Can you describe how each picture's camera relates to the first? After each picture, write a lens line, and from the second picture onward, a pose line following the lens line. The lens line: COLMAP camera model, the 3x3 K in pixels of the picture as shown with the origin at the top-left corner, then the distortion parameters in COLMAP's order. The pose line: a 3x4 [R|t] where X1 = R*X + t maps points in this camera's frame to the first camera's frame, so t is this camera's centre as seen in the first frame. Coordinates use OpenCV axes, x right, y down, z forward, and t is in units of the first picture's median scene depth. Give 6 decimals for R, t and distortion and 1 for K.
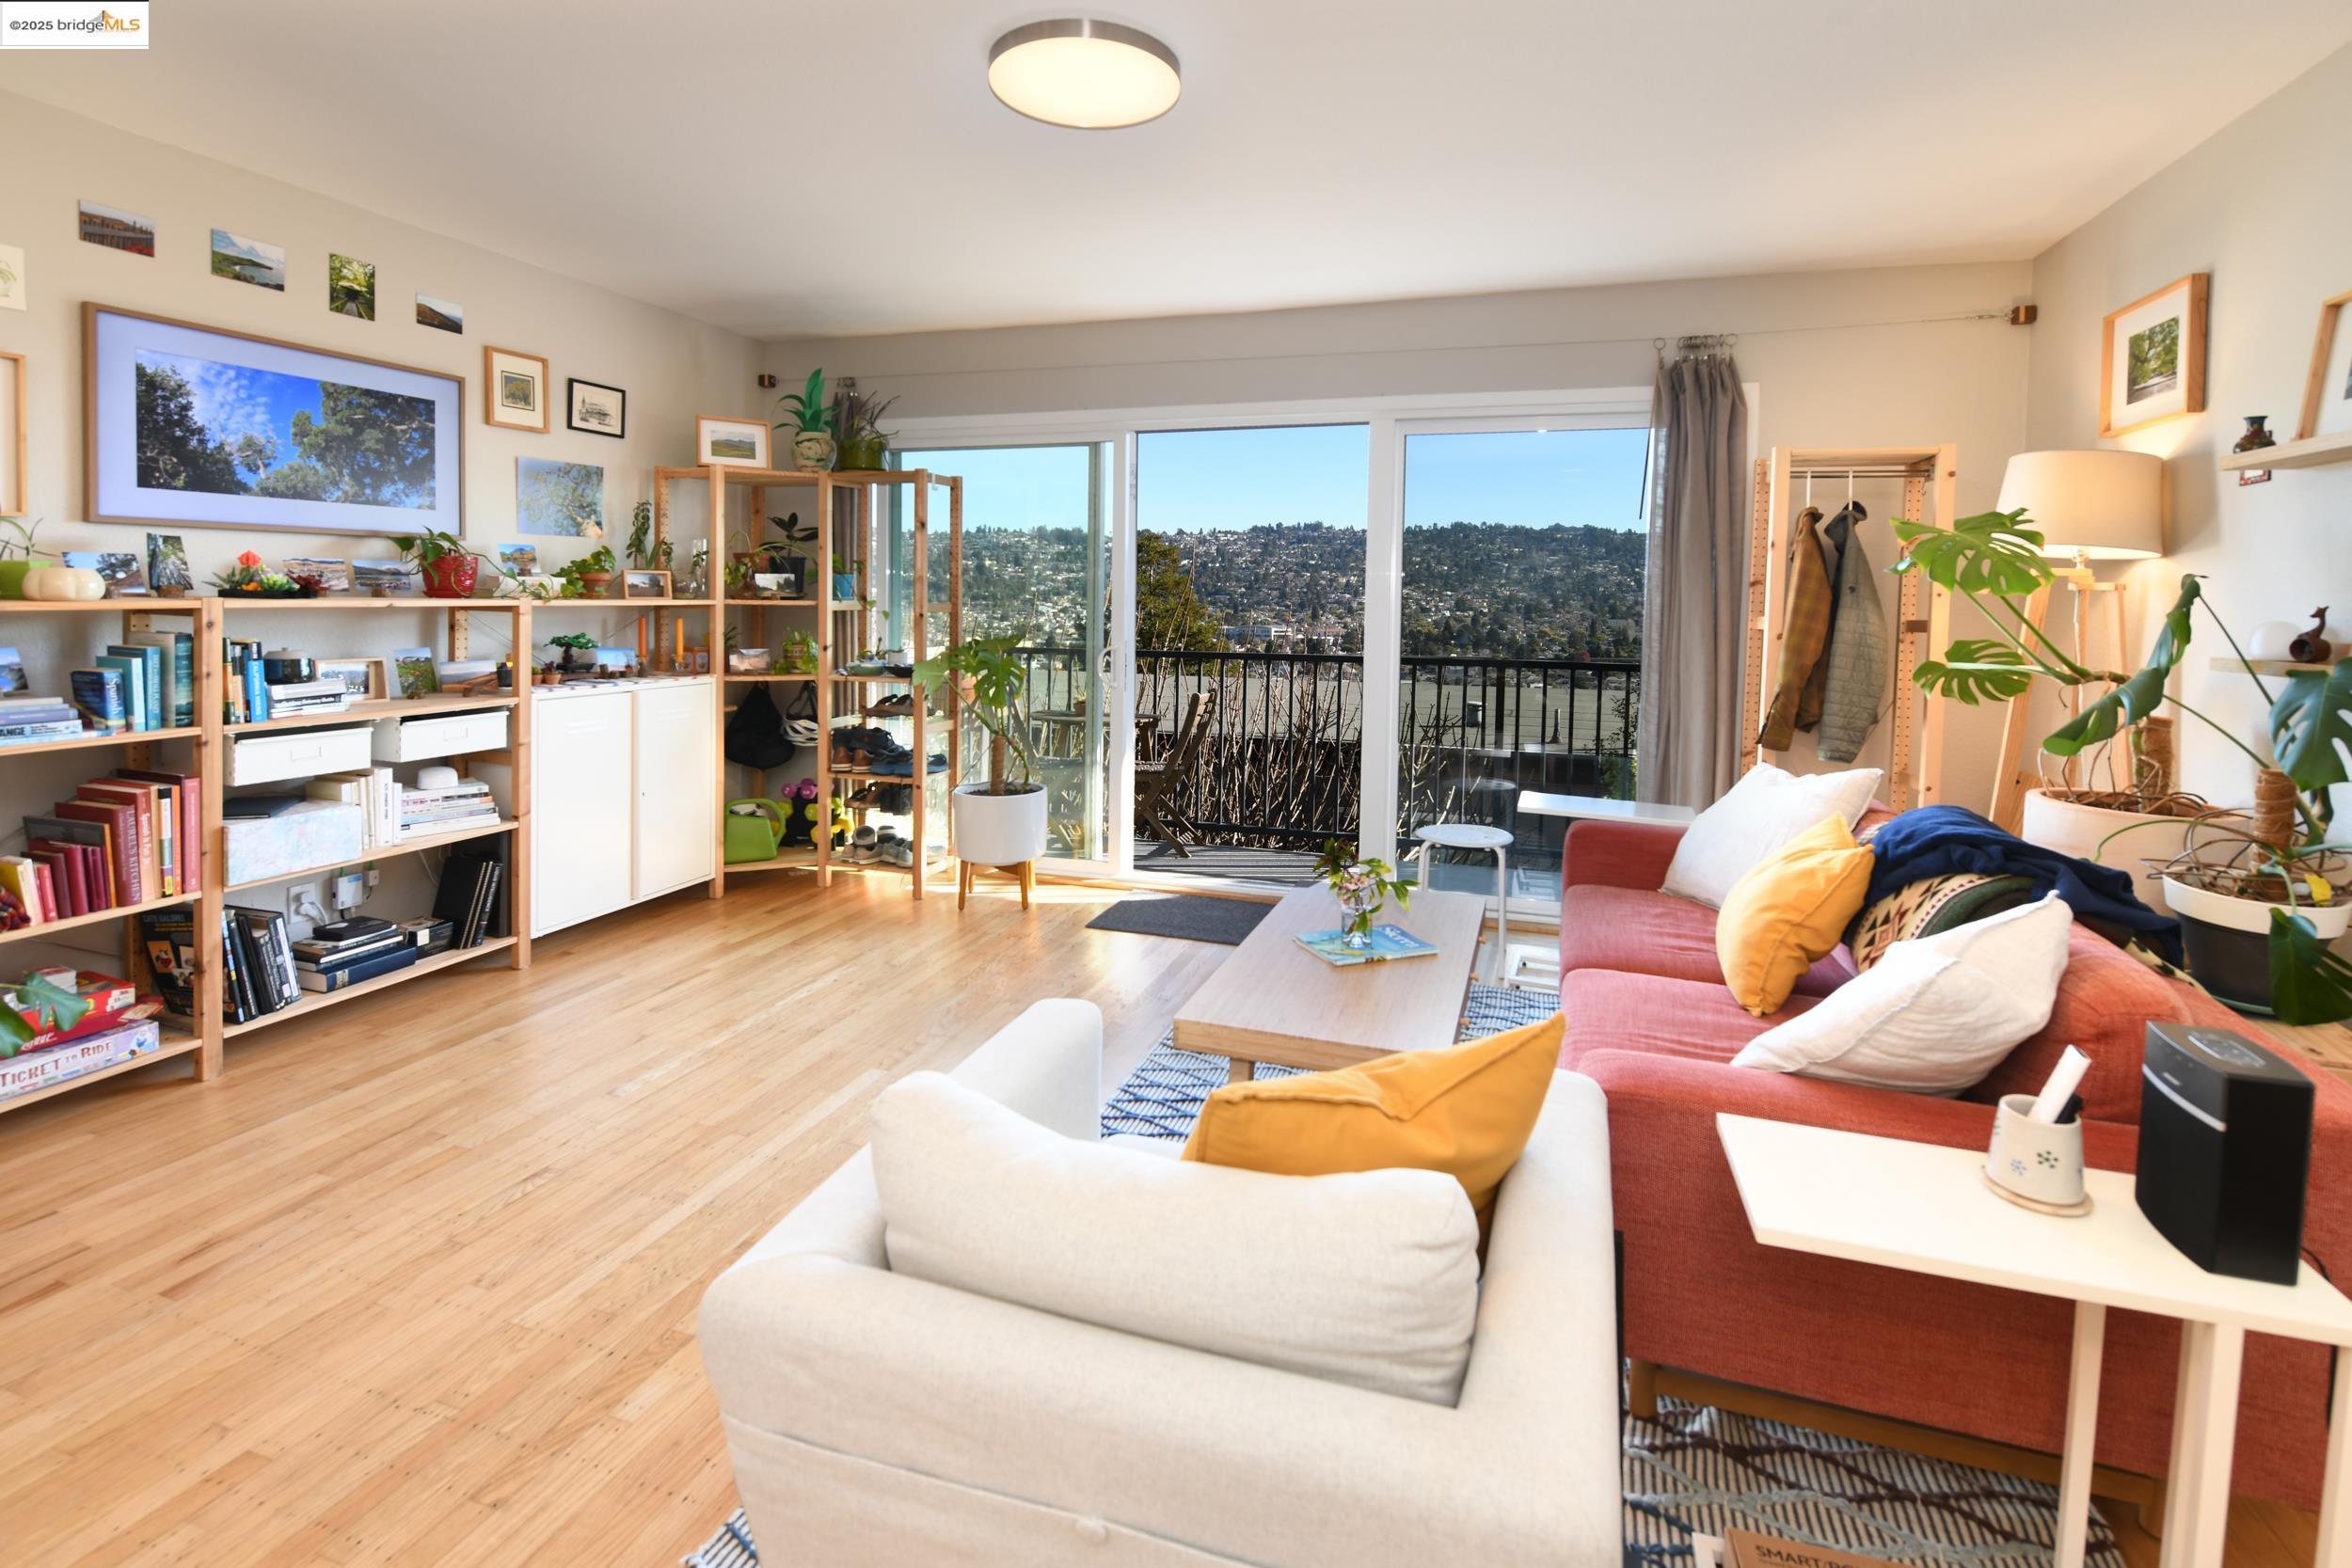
lens RADIAL K [[1083.5, 0, 1181.0], [0, 1083.5, 635.2], [0, 0, 1]] dist [-0.009380, -0.003823]
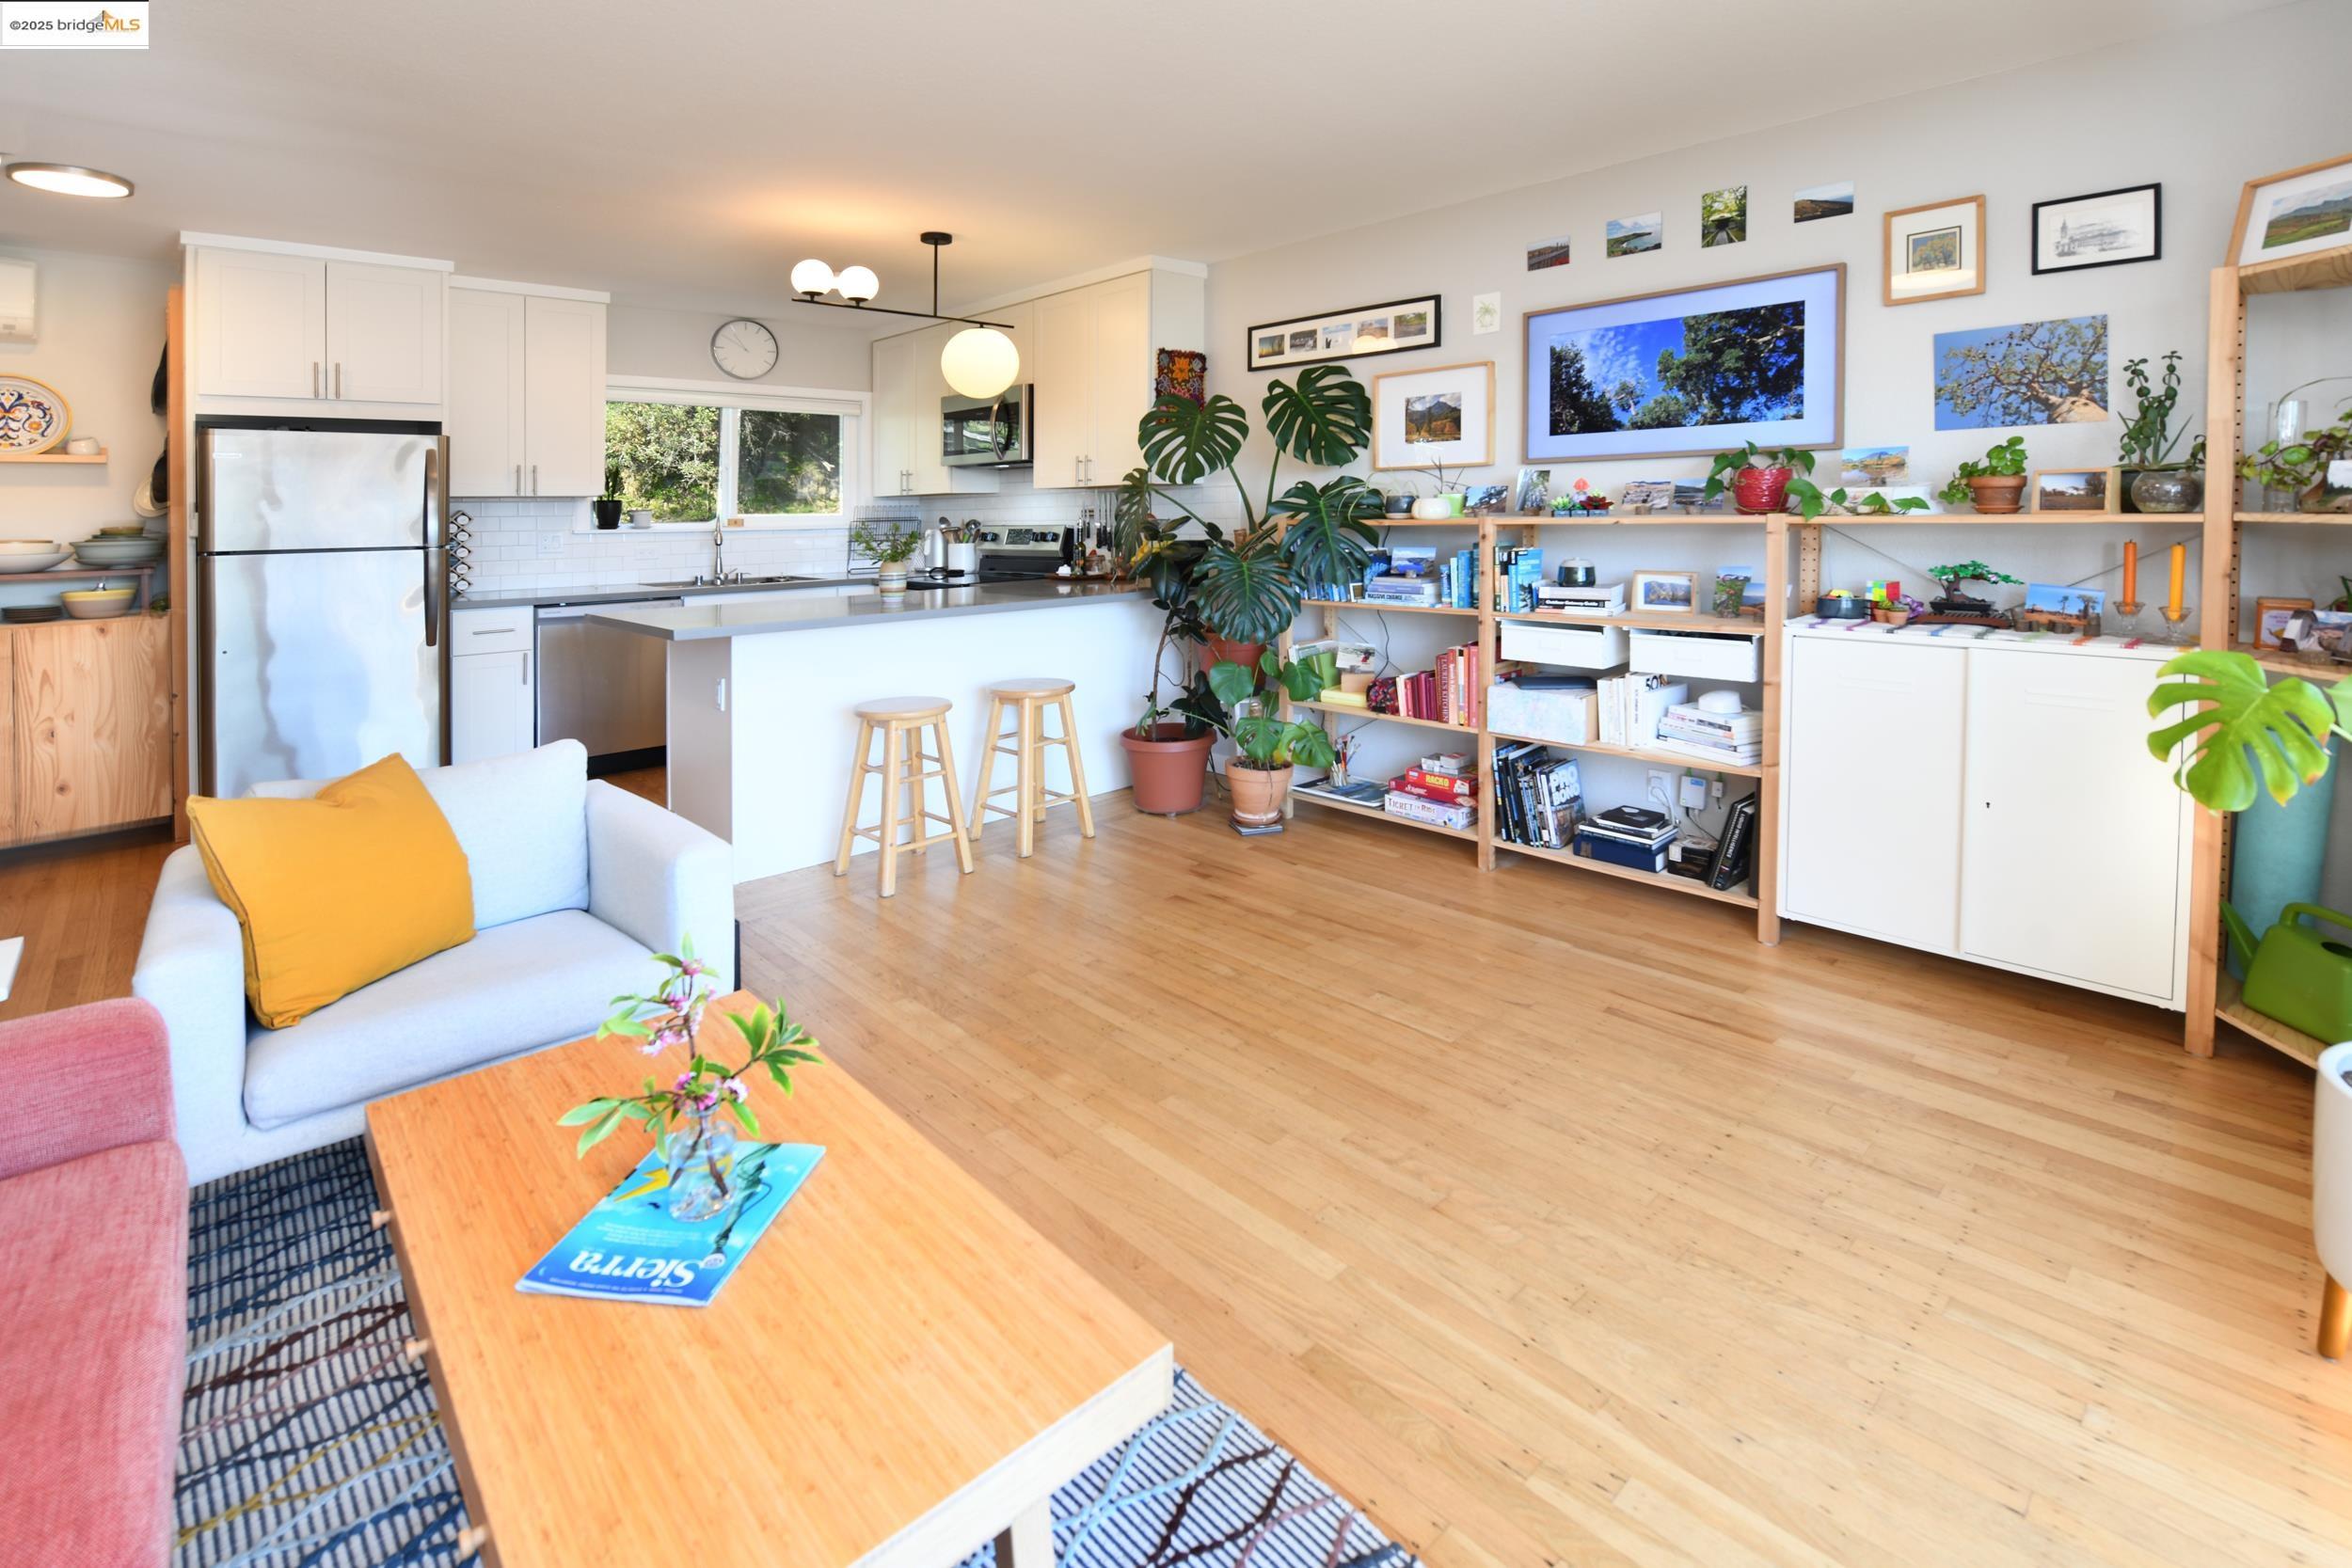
lens RADIAL K [[1083.5, 0, 1183.4], [0, 1083.5, 511.4], [0, 0, 1]] dist [-0.009380, -0.003823]
pose [[-0.473167, -0.004719, -0.880960, 0.417413], [-0.021964, 0.999738, 0.006442, -0.036150], [0.880699, 0.022397, -0.473147, 1.103321]]
